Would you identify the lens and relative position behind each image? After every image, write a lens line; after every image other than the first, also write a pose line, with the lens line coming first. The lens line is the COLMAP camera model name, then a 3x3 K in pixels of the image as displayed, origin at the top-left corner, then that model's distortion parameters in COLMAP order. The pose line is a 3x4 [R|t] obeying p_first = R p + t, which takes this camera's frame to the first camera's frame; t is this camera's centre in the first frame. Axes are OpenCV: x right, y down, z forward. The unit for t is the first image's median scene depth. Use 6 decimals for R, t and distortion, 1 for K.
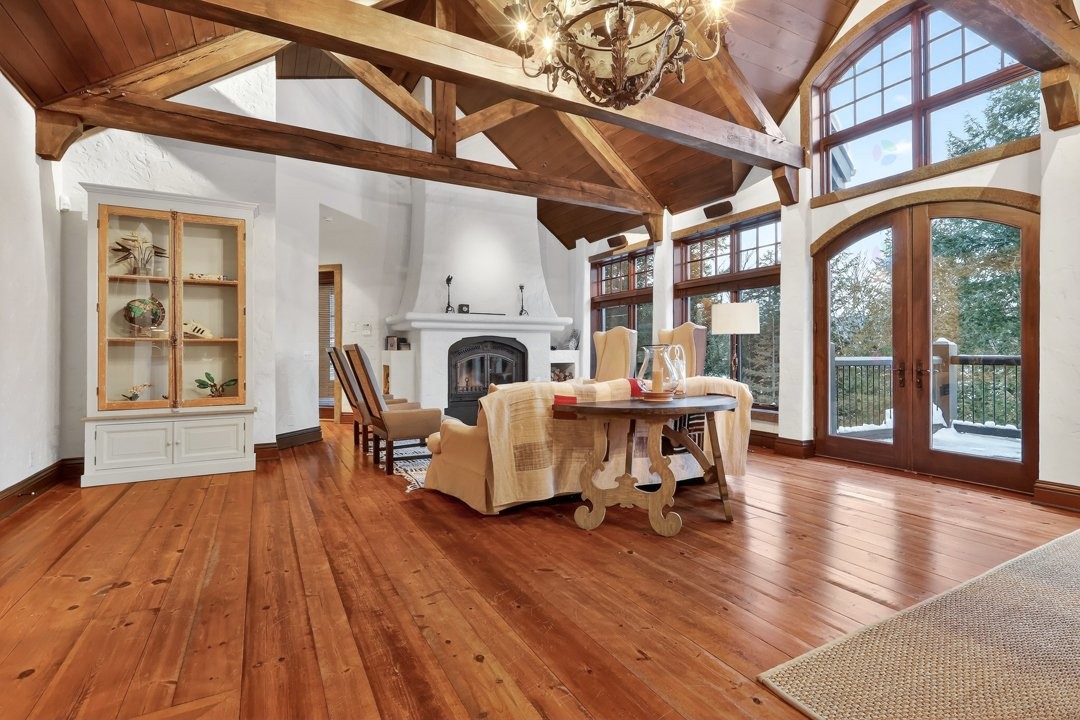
lens RADIAL K [[503.3, 0, 540.0], [0, 503.3, 360.0], [0, 0, 1]] dist [-0.000041, 0.000107]
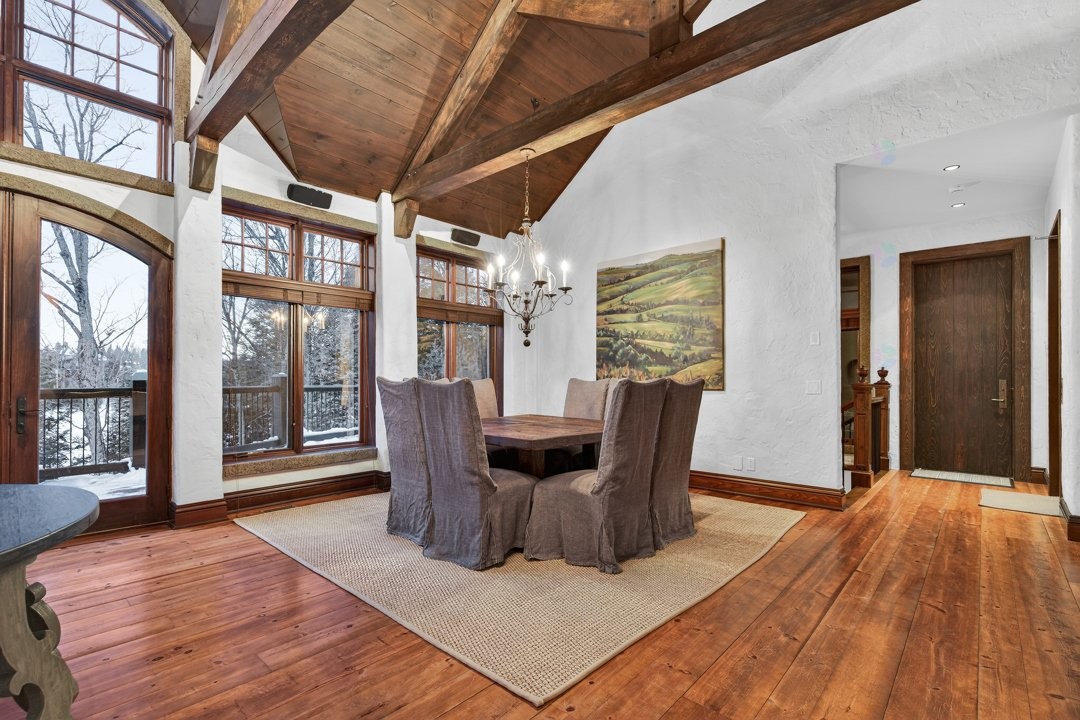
lens RADIAL K [[495.4, 0, 539.3], [0, 495.4, 376.1], [0, 0, 1]] dist [0.000924, 0.000190]
pose [[-0.321480, 0.004748, 0.946905, -0.239581], [0.004519, 0.999984, -0.003481, -0.027649], [-0.946906, 0.003160, -0.321496, 0.562378]]
